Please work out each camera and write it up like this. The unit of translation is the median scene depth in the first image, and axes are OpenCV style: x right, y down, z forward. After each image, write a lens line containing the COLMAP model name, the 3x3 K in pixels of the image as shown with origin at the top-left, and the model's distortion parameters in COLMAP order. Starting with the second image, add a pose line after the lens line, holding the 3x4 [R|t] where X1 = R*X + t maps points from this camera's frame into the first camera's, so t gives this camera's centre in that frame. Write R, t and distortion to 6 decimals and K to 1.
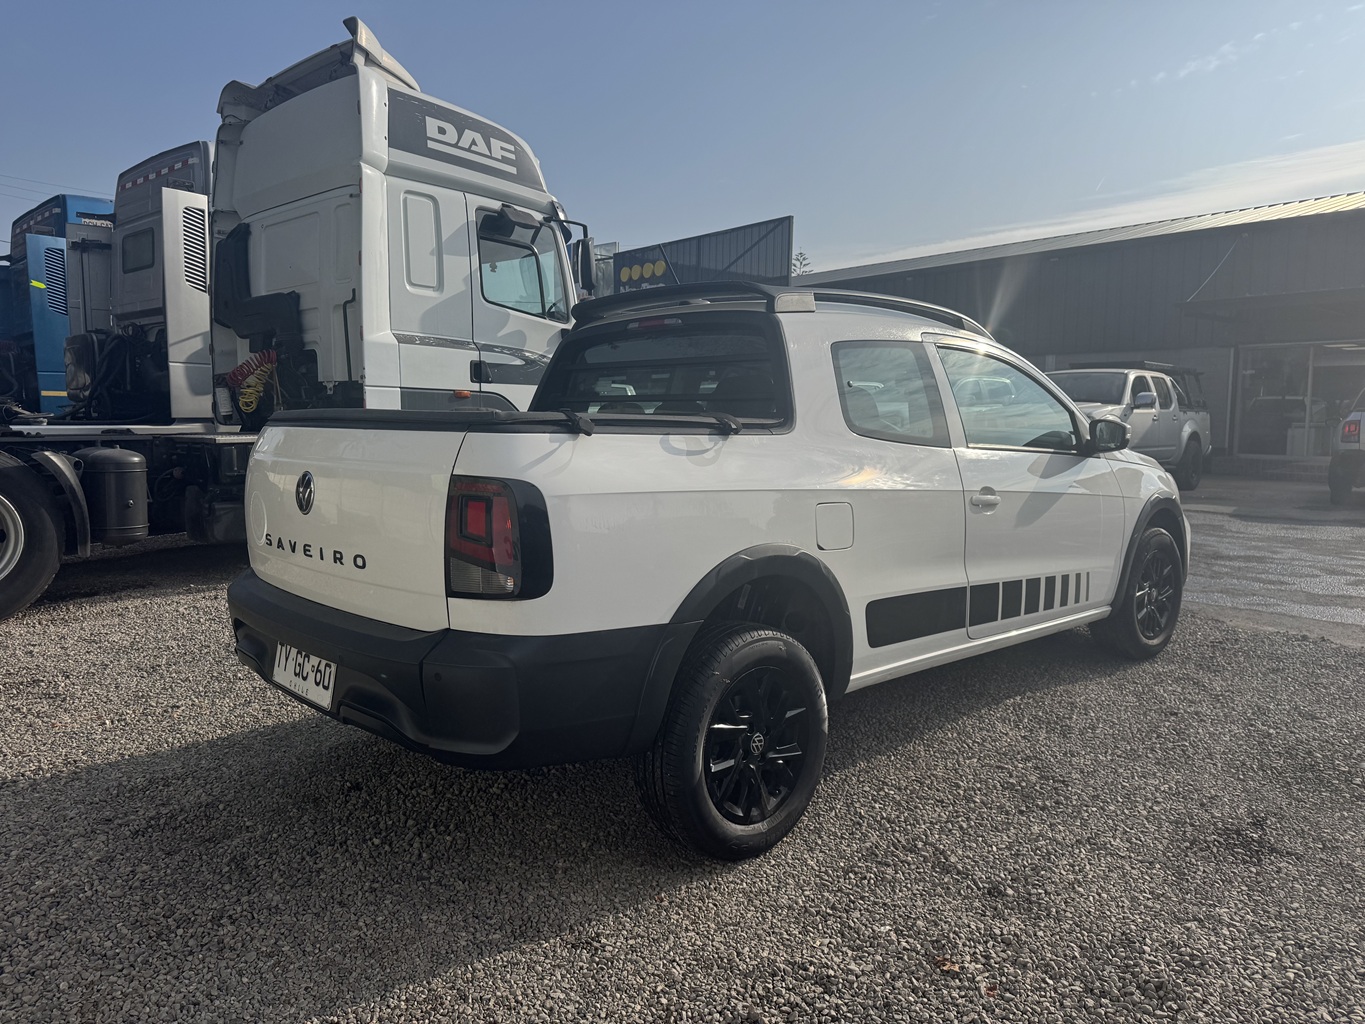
lens RADIAL K [[956.7, 0, 682.5], [0, 956.7, 509.4], [0, 0, 1]] dist [0.063871, -0.063501]
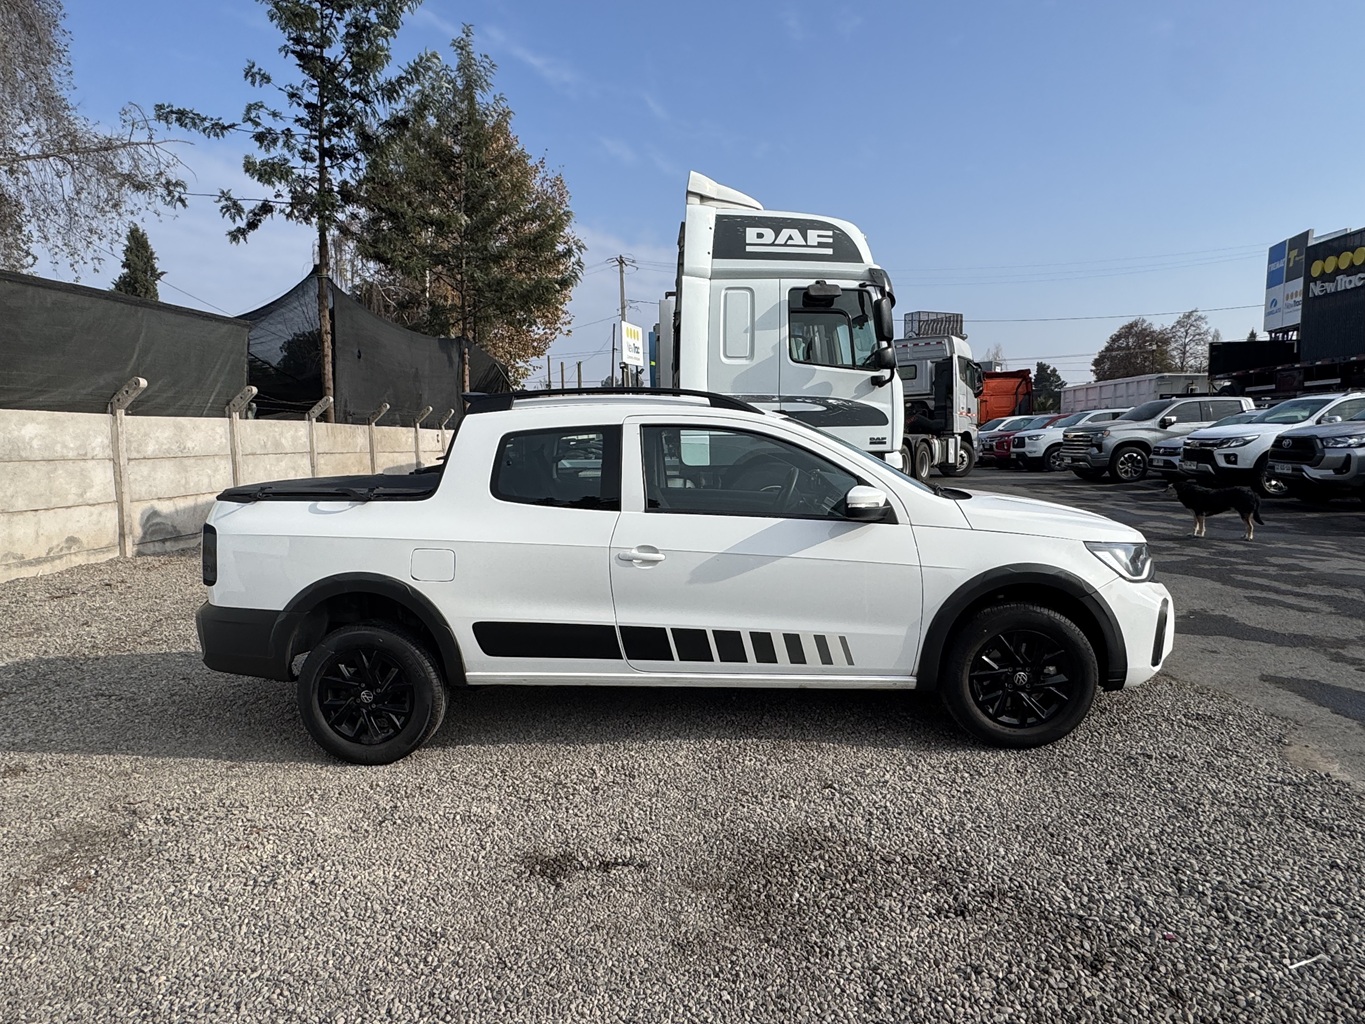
lens RADIAL K [[834.9, 0, 687.6], [0, 834.9, 520.6], [0, 0, 1]] dist [0.004068, 0.001892]
pose [[0.687477, 0.062427, -0.723518, 0.516408], [-0.049608, 0.998008, 0.038974, -0.046360], [0.724510, 0.009099, 0.689204, 0.153809]]
